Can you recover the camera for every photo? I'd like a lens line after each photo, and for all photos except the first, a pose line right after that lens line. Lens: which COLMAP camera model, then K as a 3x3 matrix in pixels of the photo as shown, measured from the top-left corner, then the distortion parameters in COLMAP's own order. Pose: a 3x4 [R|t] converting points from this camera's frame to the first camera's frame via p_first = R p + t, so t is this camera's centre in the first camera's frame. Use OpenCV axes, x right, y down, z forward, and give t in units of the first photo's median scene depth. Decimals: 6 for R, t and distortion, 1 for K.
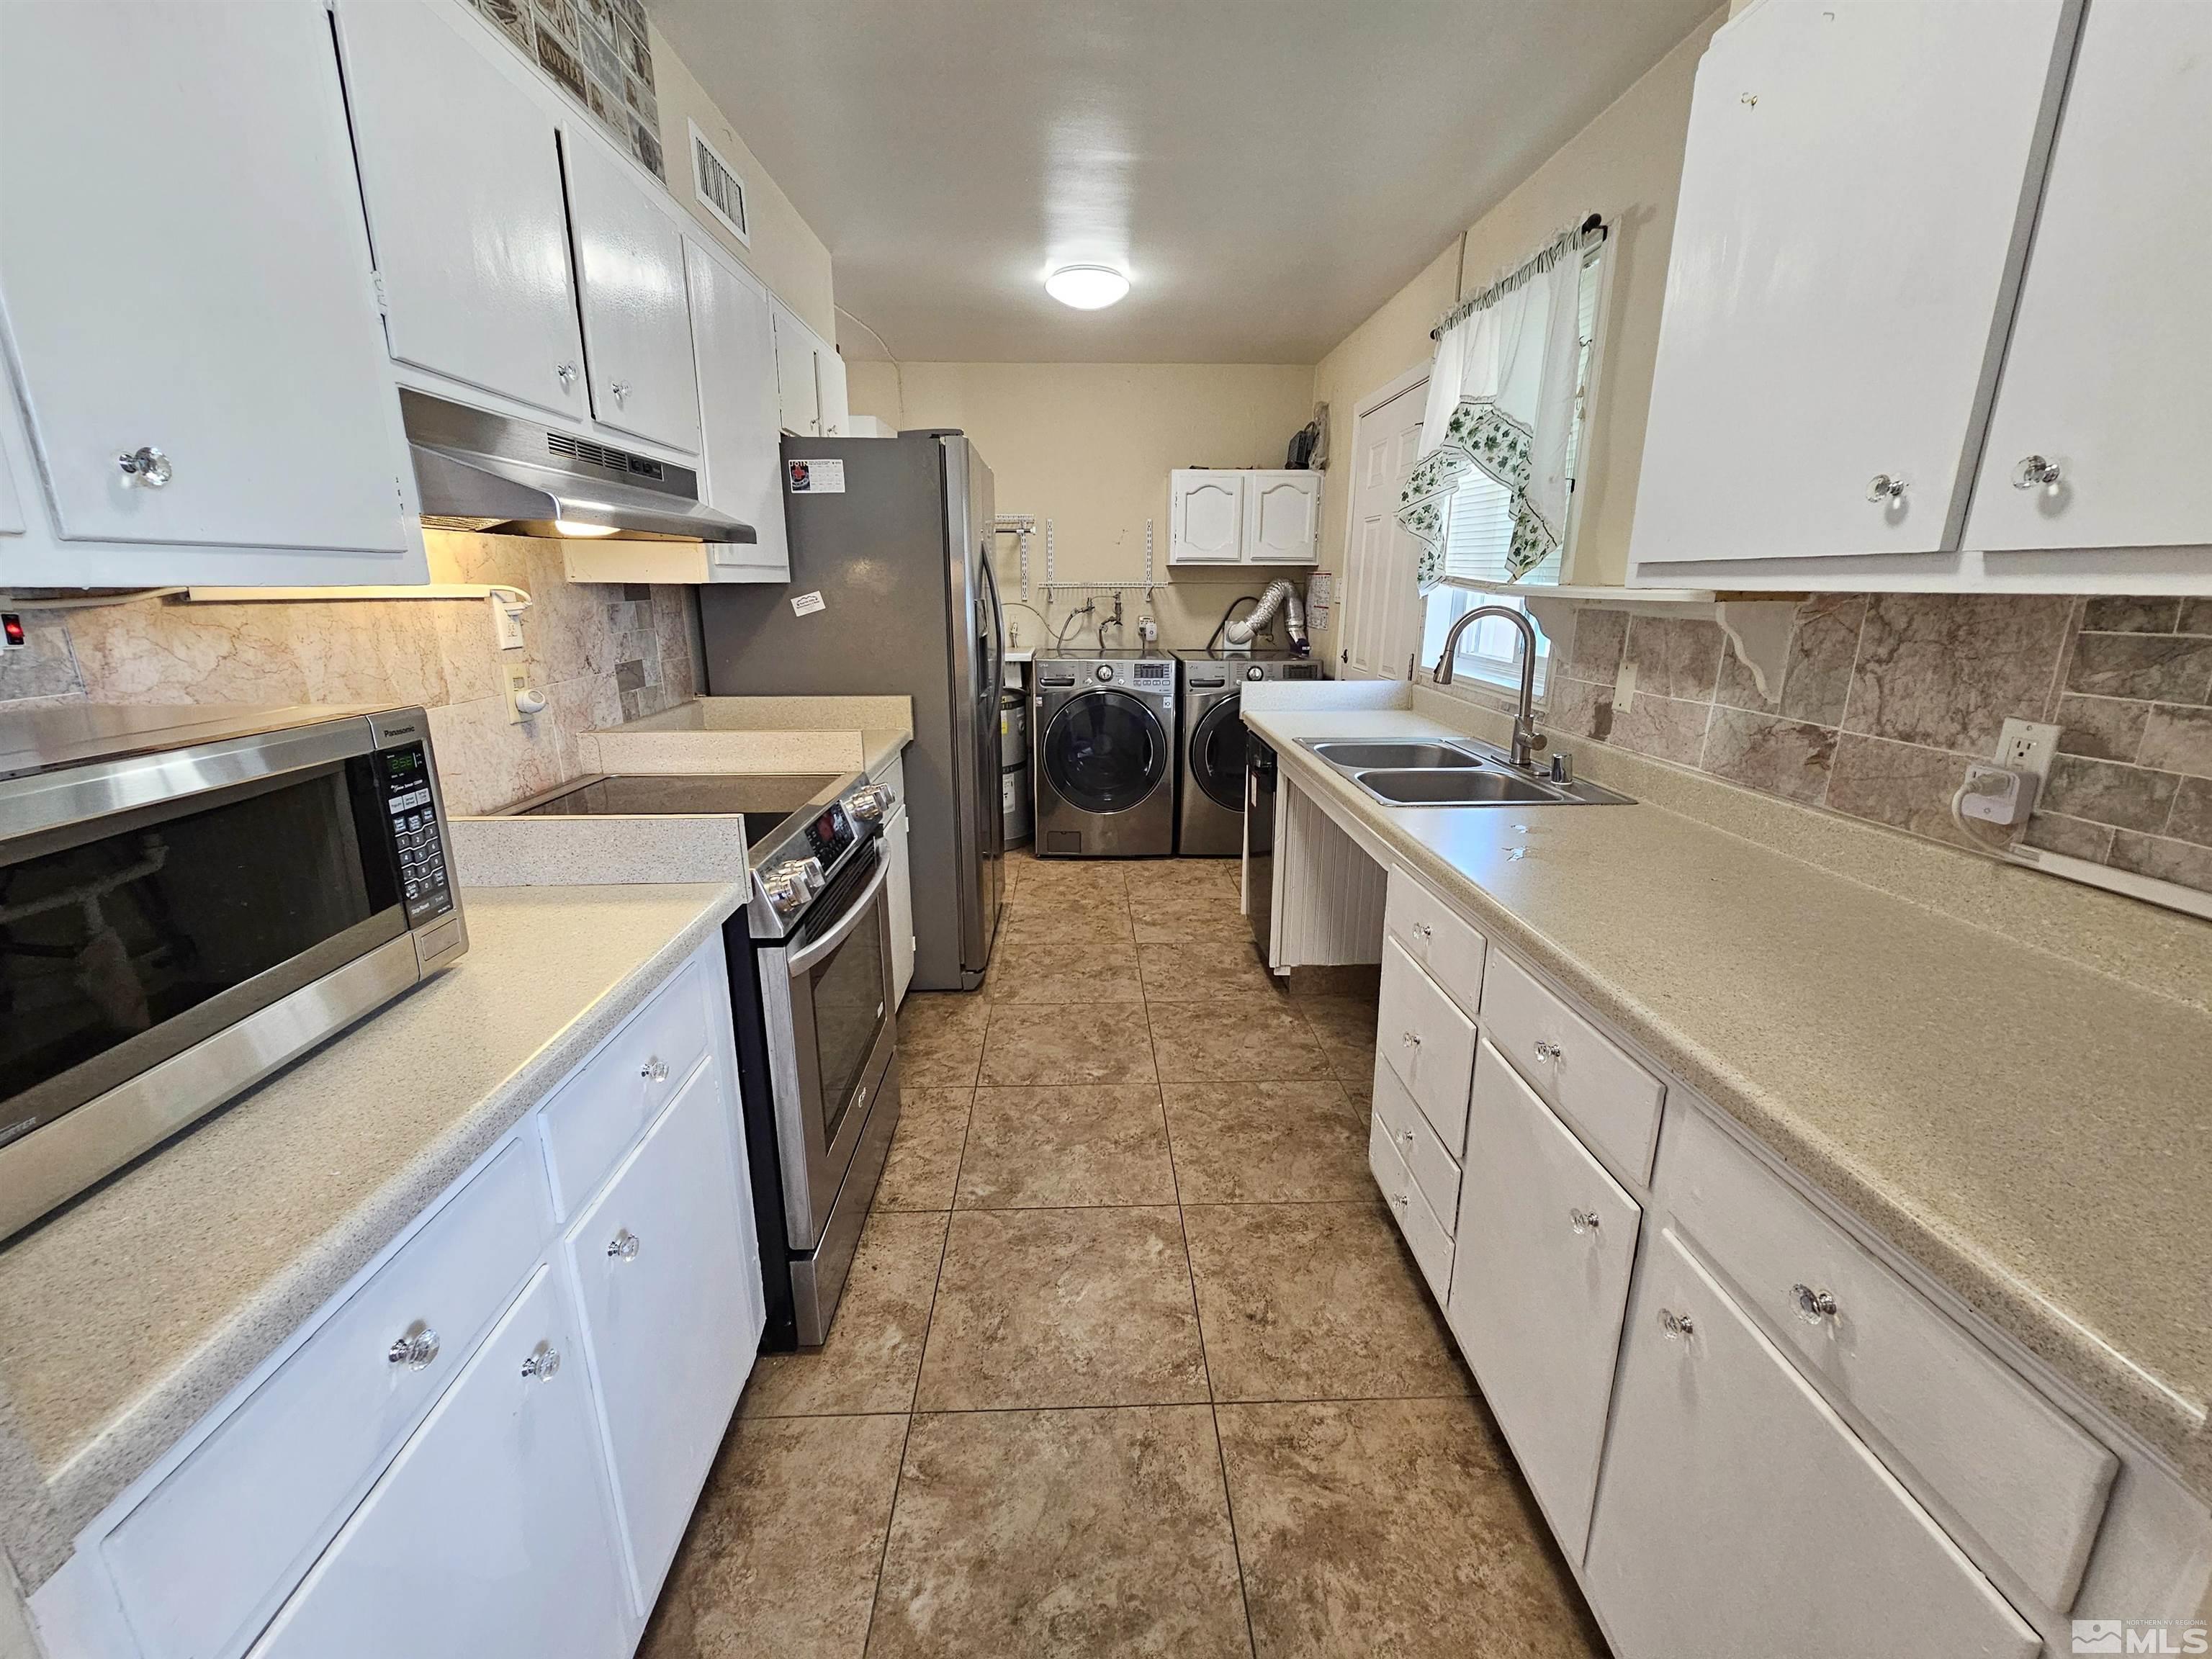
lens RADIAL K [[902.5, 0, 1113.8], [0, 902.5, 827.7], [0, 0, 1]] dist [-0.000940, 0.000948]
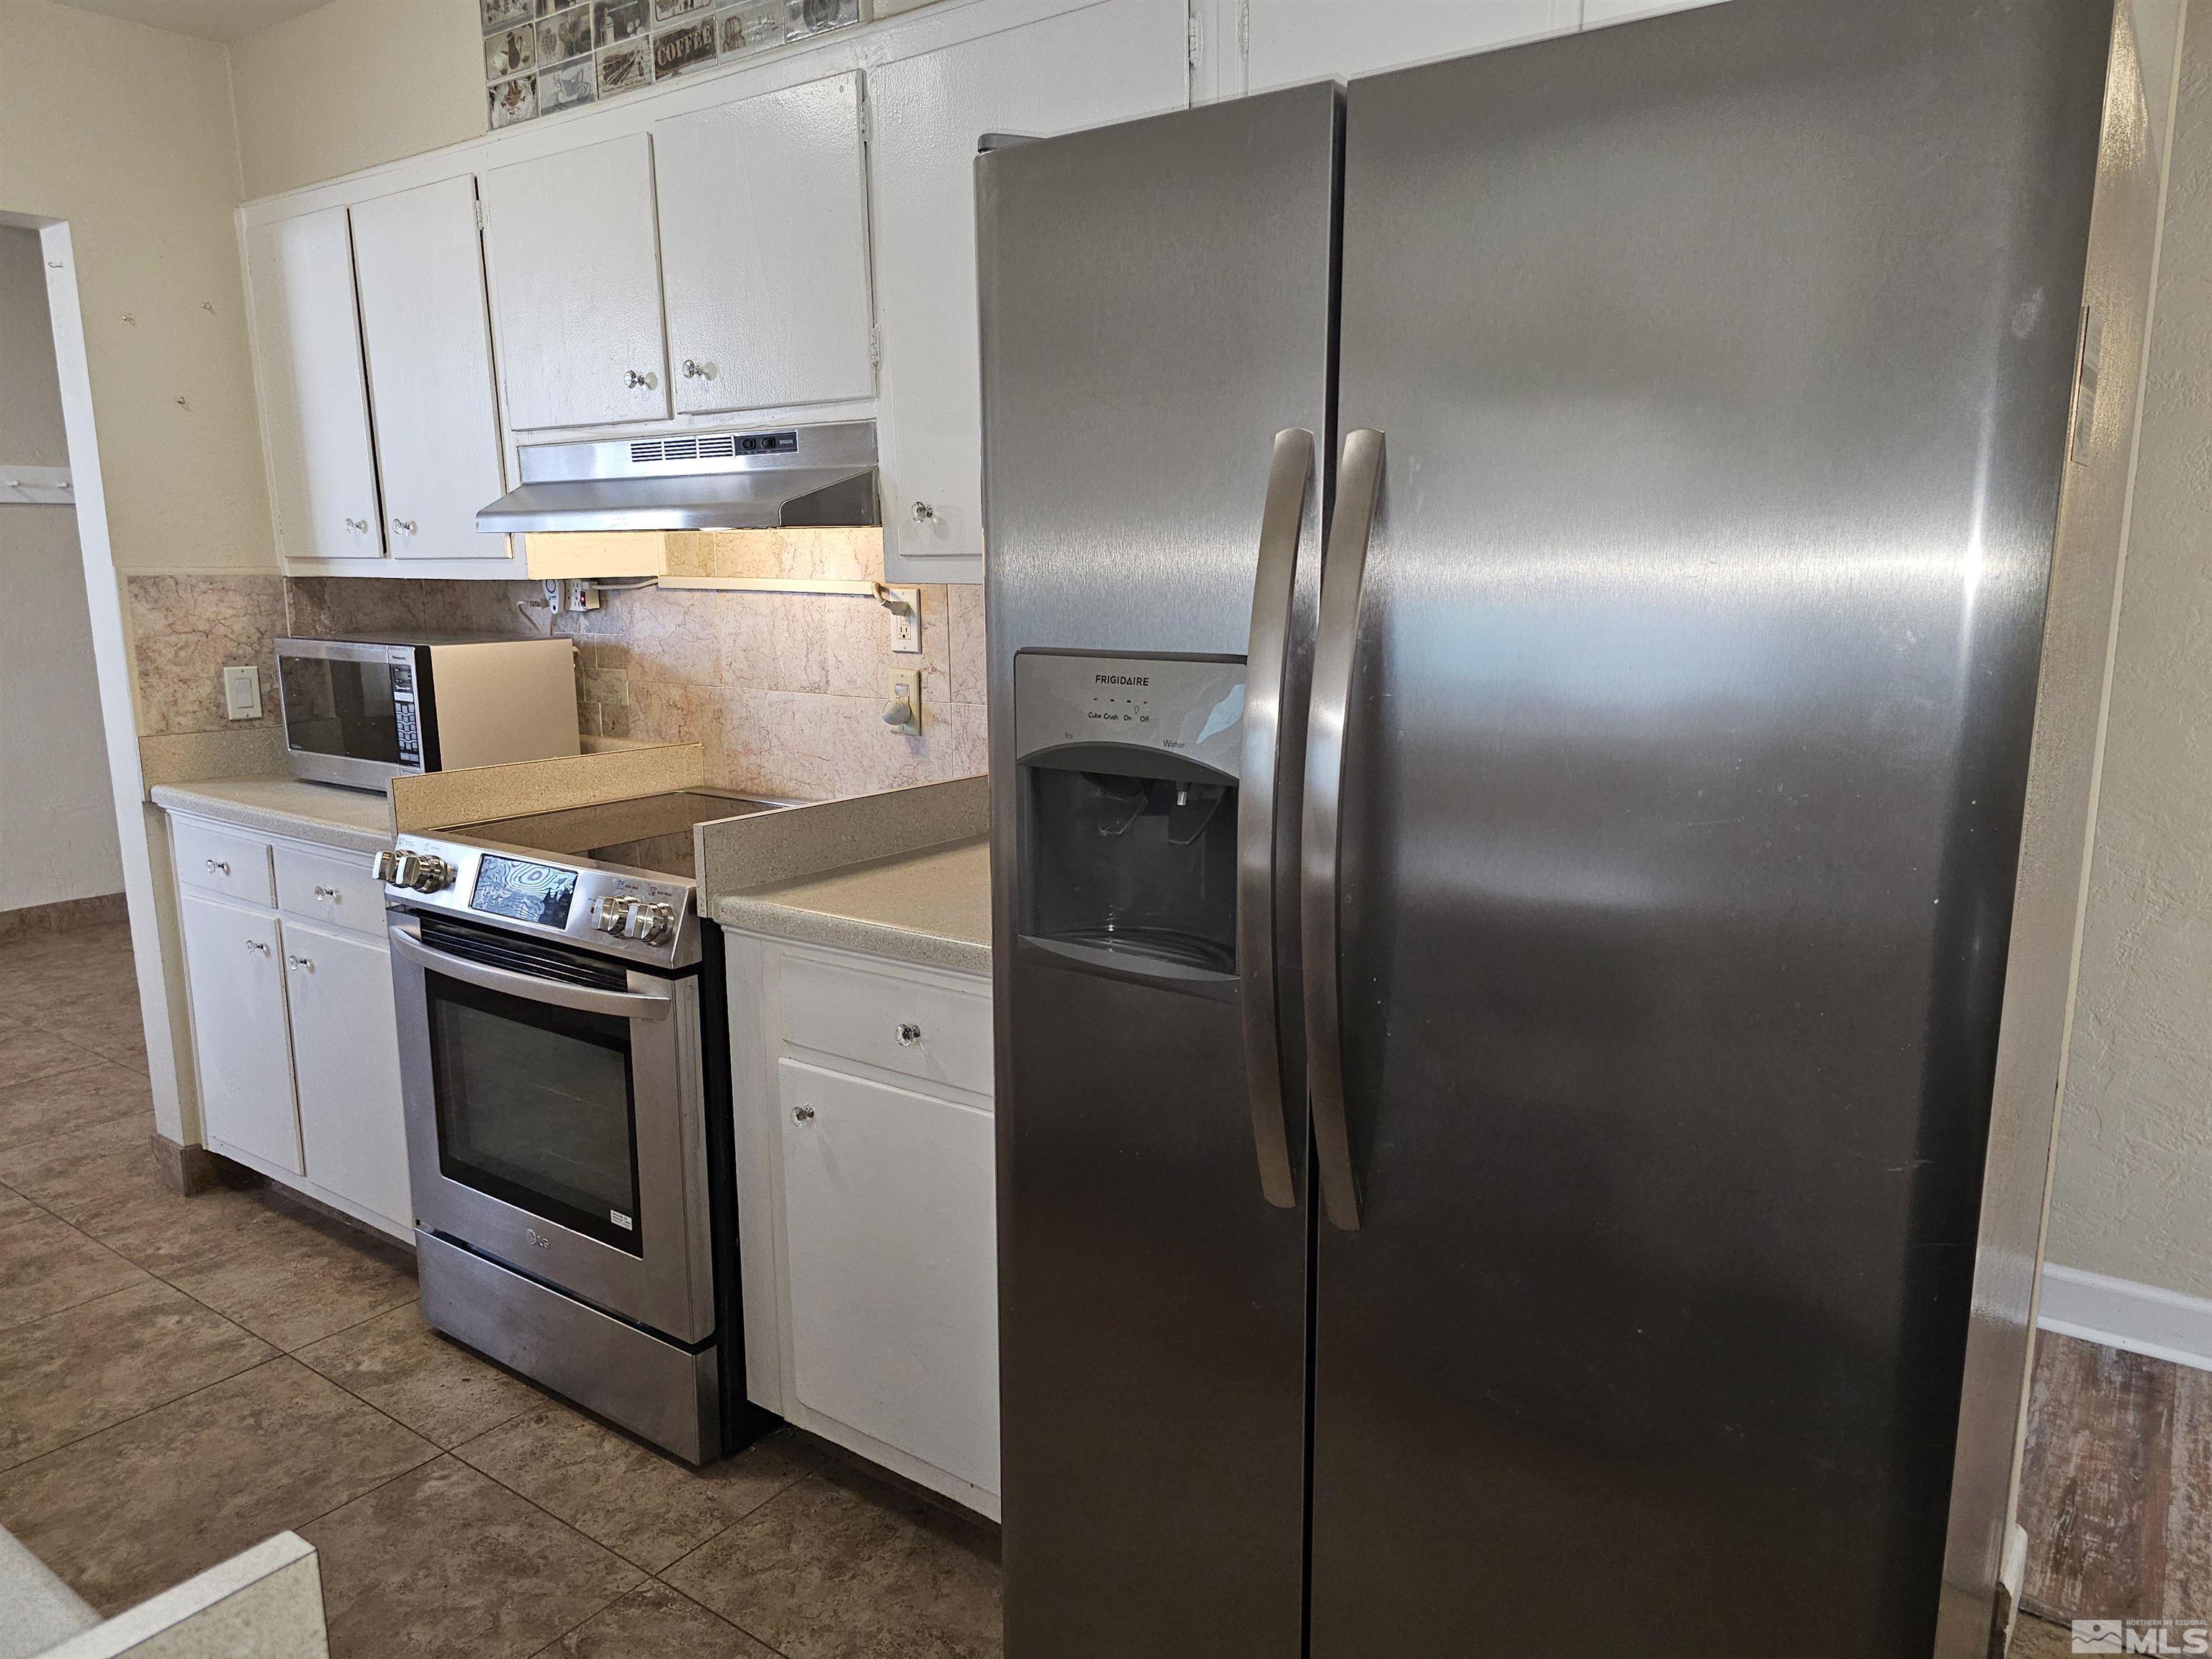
lens RADIAL K [[1489.6, 0, 1114.6], [0, 1489.6, 842.2], [0, 0, 1]] dist [0.058365, -0.050707]
pose [[-0.619092, 0.147481, -0.771346, 0.408835], [-0.203370, 0.918593, 0.338862, -0.628669], [0.758528, 0.366656, -0.538701, 2.237284]]
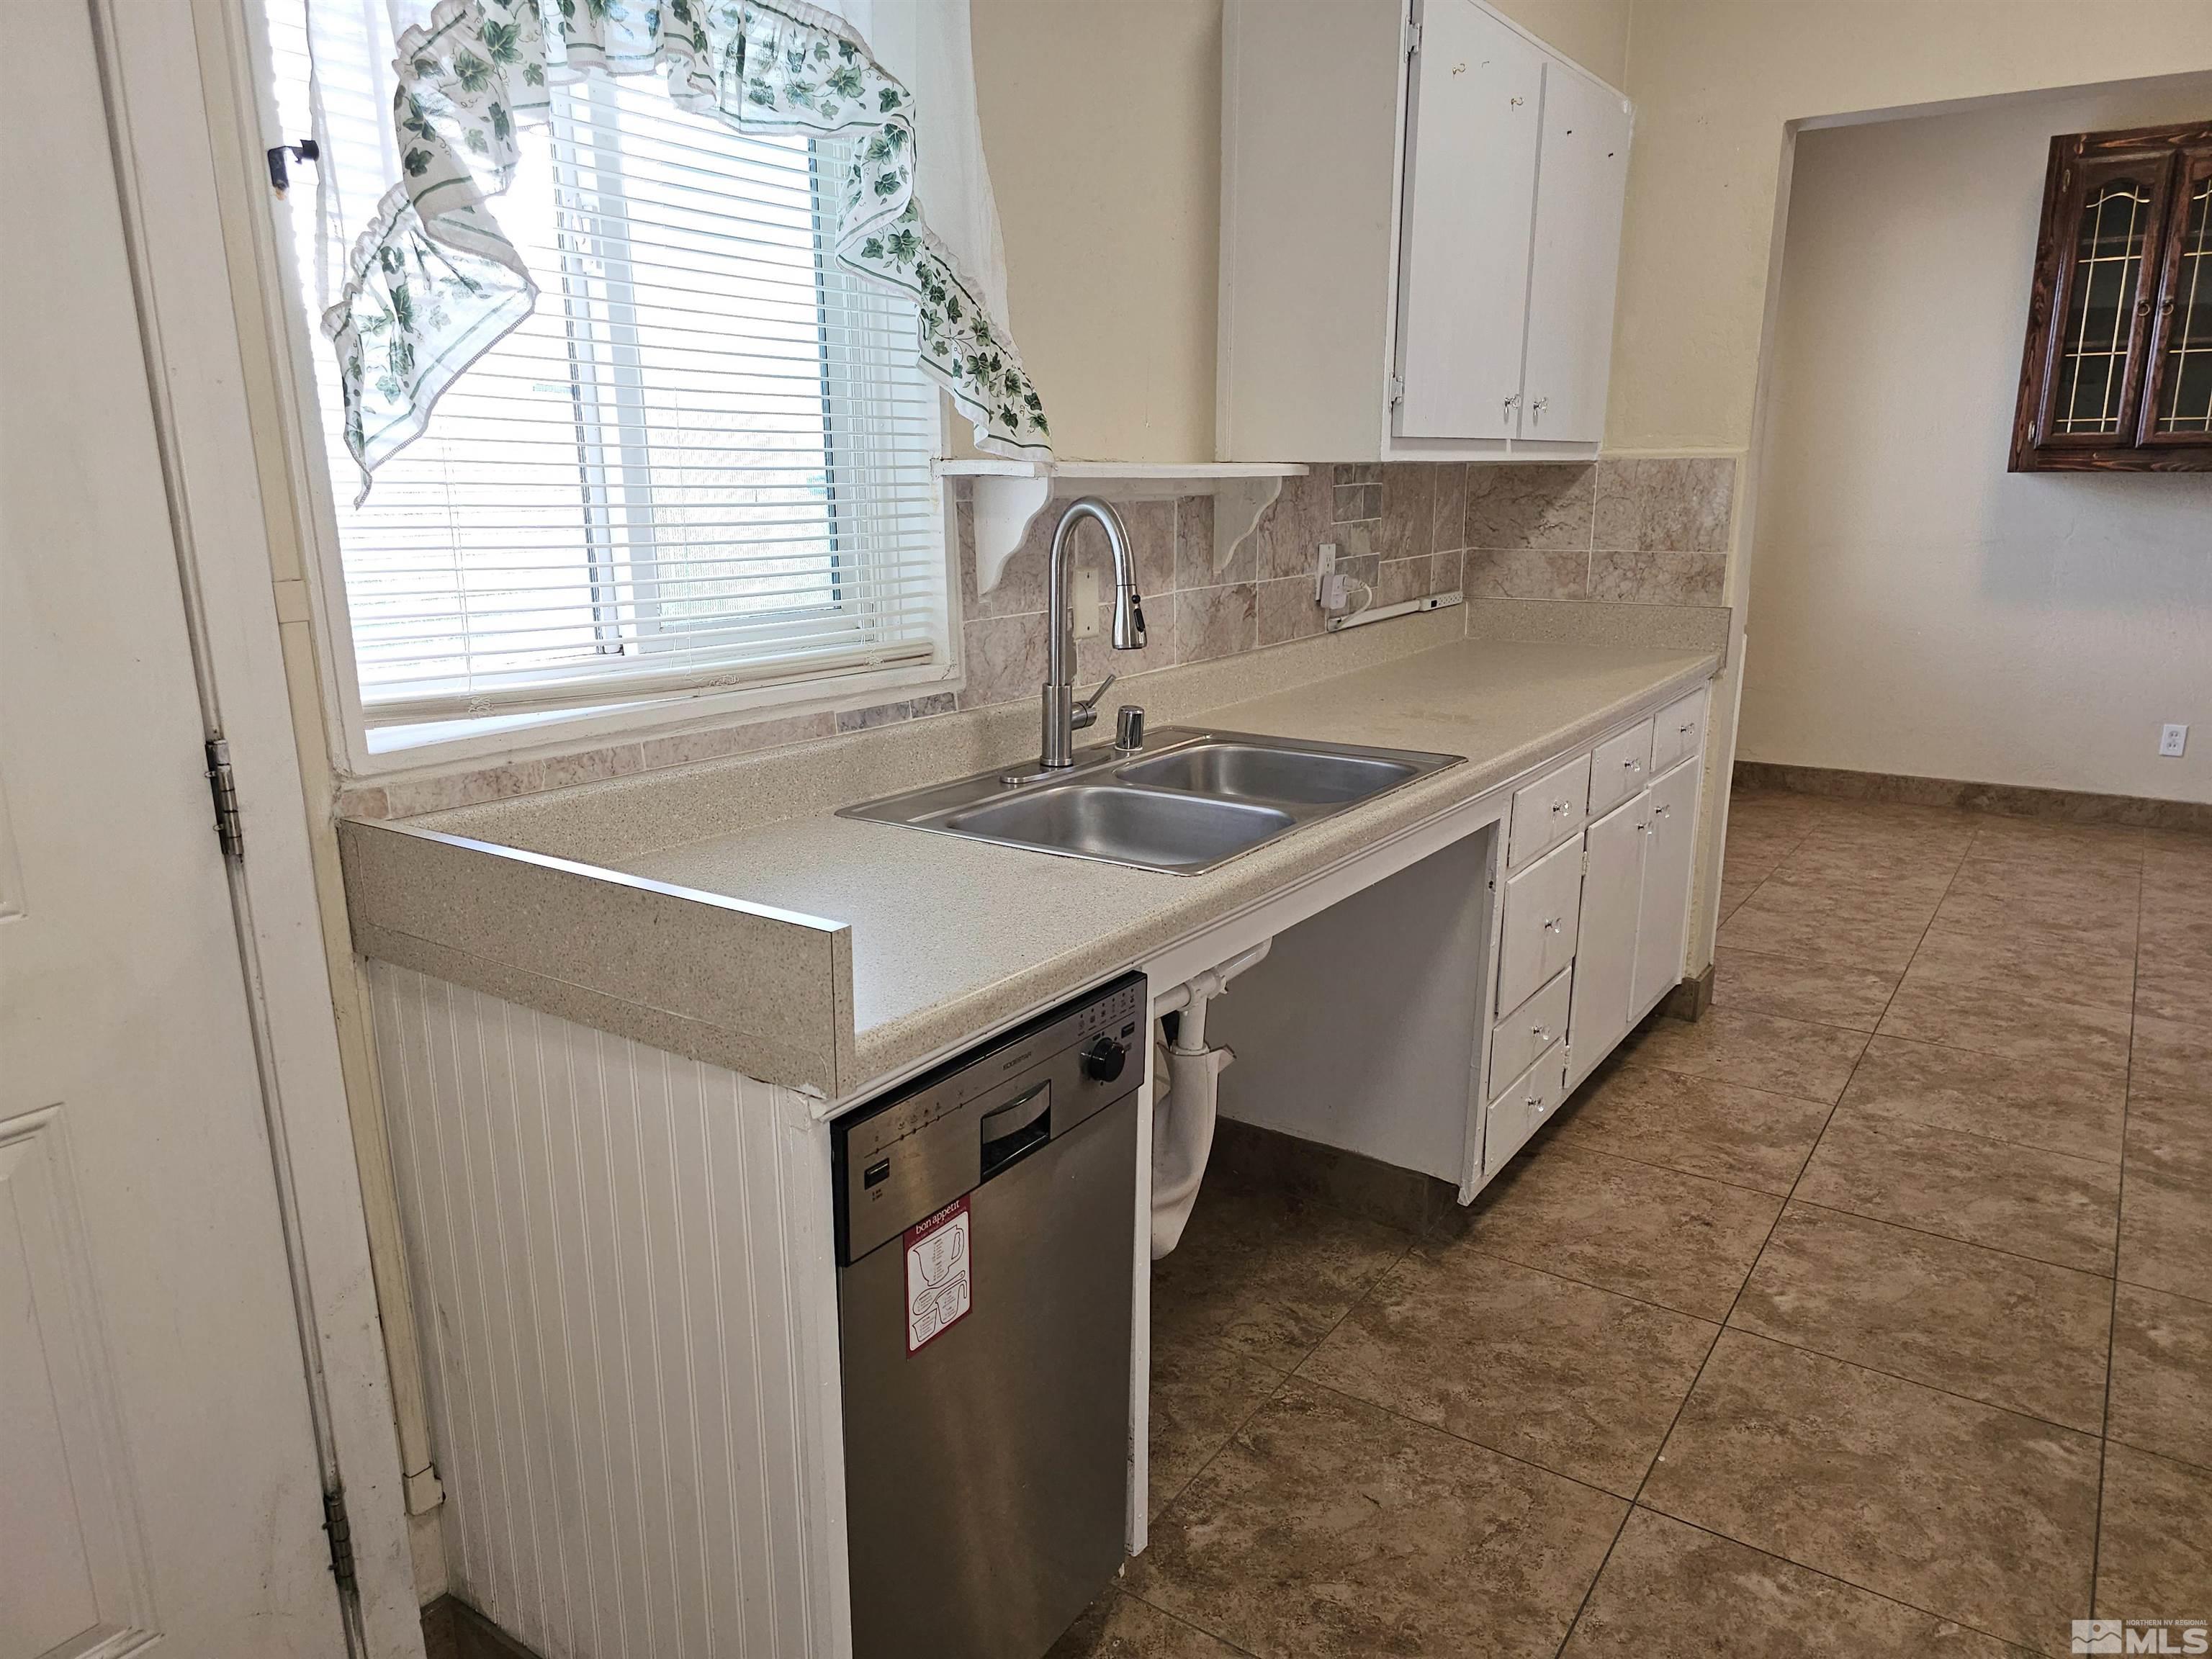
lens RADIAL K [[1489.6, 0, 1114.6], [0, 1489.6, 842.2], [0, 0, 1]] dist [0.058365, -0.050707]
pose [[-0.804471, -0.146288, 0.575697, -0.205933], [0.156894, 0.882447, 0.443476, -0.632628], [-0.572897, 0.447087, -0.686952, 2.335362]]
